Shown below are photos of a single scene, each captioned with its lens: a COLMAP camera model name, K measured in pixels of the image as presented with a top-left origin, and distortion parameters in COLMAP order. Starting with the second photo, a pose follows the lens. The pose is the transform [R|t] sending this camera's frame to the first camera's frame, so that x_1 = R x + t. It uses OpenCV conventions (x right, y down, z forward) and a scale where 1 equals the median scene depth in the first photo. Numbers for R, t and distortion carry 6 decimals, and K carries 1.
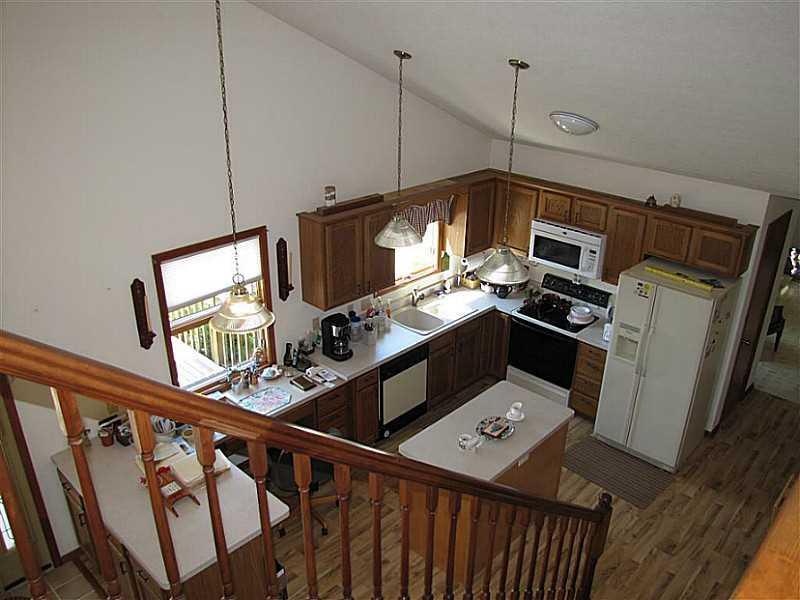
lens RADIAL K [[657.4, 0, 400.0], [0, 657.4, 300.0], [0, 0, 1]] dist [-0.264922, 0.277164]
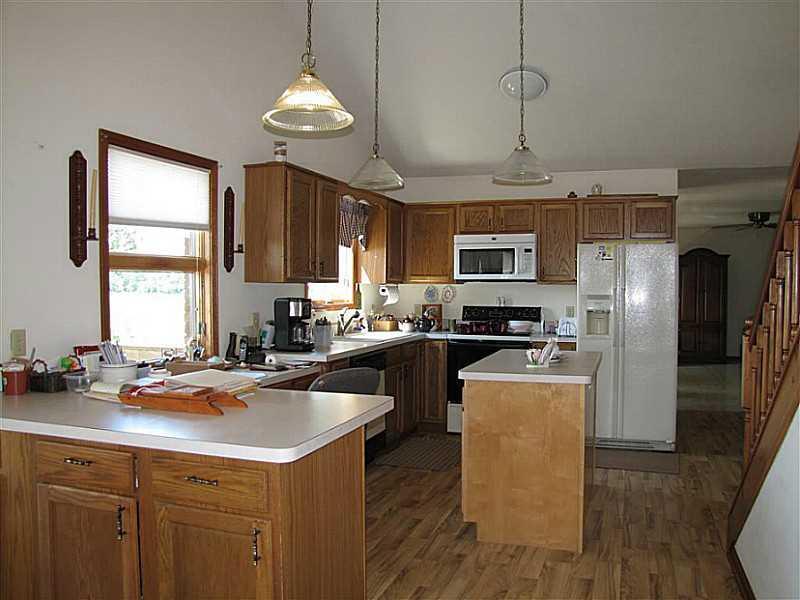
lens RADIAL K [[657.4, 0, 400.0], [0, 657.4, 300.0], [0, 0, 1]] dist [-0.264922, 0.277164]
pose [[0.922711, -0.031859, 0.384173, -0.263583], [0.170508, 0.927523, -0.332608, 0.296391], [-0.345733, 0.372405, 0.861268, 0.262775]]
